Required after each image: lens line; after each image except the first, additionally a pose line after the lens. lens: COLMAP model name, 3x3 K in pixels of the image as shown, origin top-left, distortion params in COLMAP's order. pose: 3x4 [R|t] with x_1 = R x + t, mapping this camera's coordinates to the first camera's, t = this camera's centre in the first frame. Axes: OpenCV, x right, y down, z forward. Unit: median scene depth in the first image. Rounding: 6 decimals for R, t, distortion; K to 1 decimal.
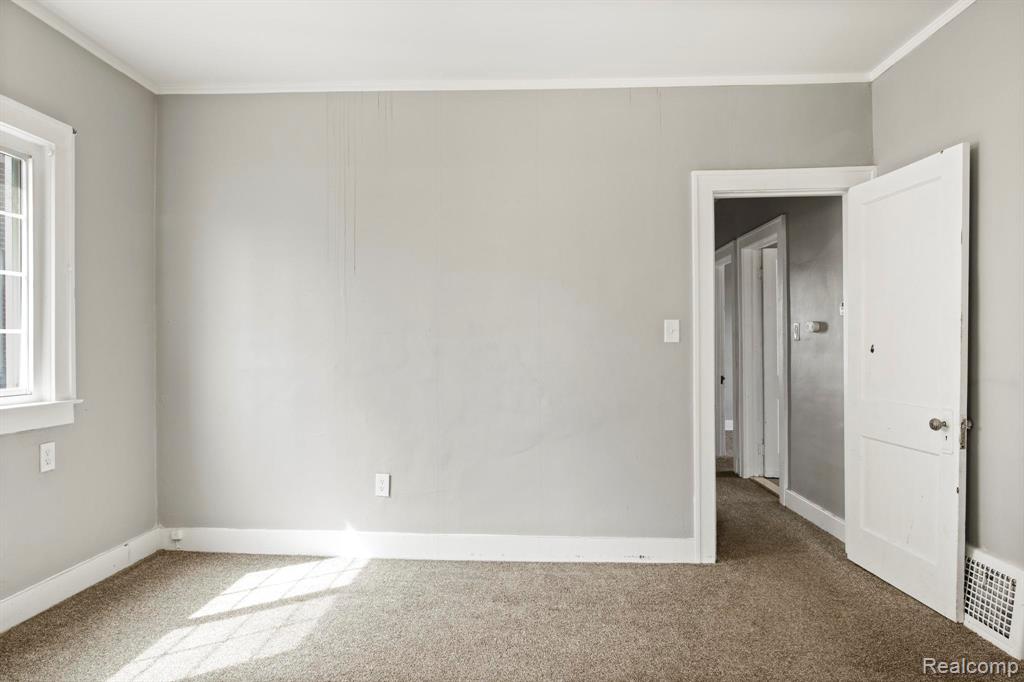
lens RADIAL K [[573.1, 0, 524.2], [0, 573.1, 344.3], [0, 0, 1]] dist [-0.021182, -0.000035]
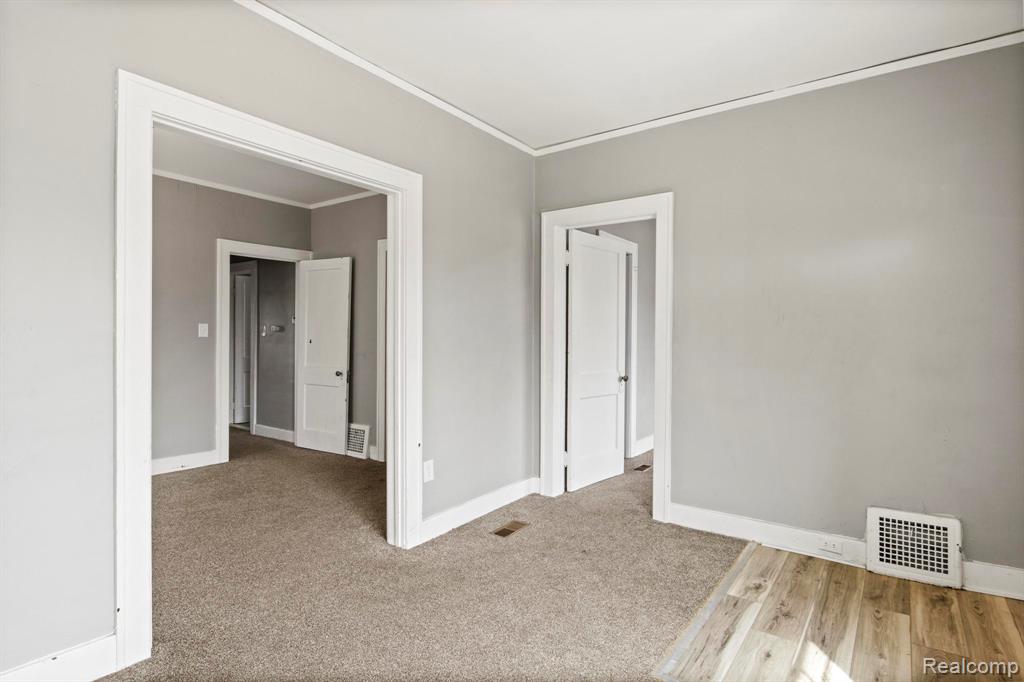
lens RADIAL K [[498.1, 0, 512.0], [0, 498.1, 341.0], [0, 0, 1]] dist [-0.000717, -0.000485]
pose [[0.546463, 0.002675, 0.837479, -0.520206], [-0.016272, 0.999840, 0.007424, -0.019227], [-0.837325, -0.017684, 0.546419, -0.625670]]
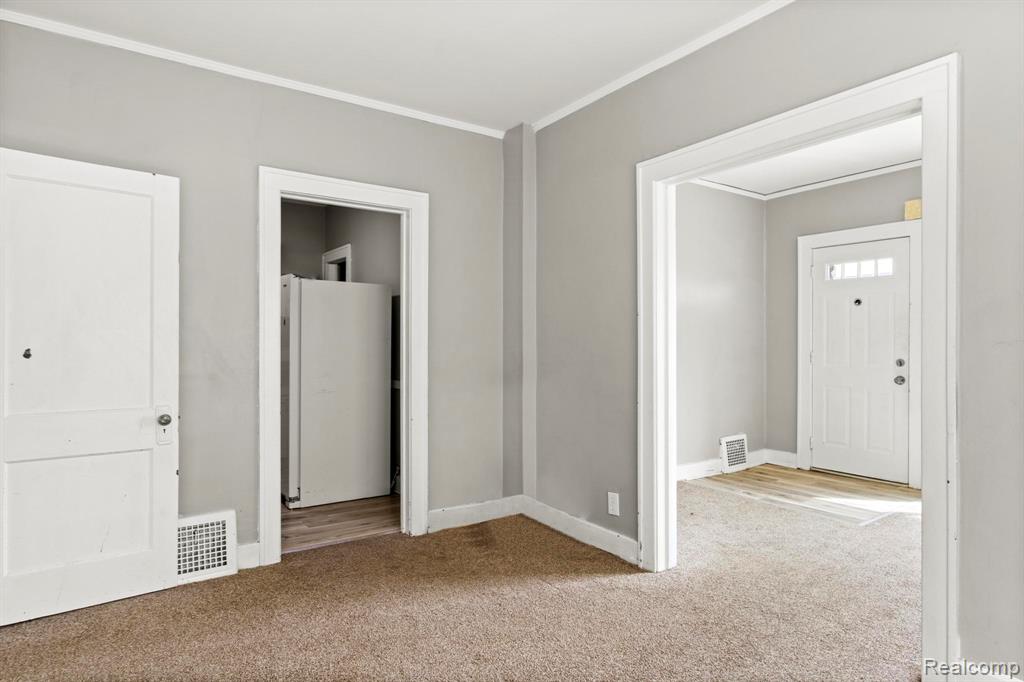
lens RADIAL K [[573.1, 0, 524.2], [0, 573.1, 344.3], [0, 0, 1]] dist [-0.021182, -0.000035]
pose [[-0.586279, -0.003571, 0.810101, -0.500091], [-0.007051, 0.999975, -0.000695, -0.010460], [-0.810078, -0.006120, -0.586290, 0.907591]]
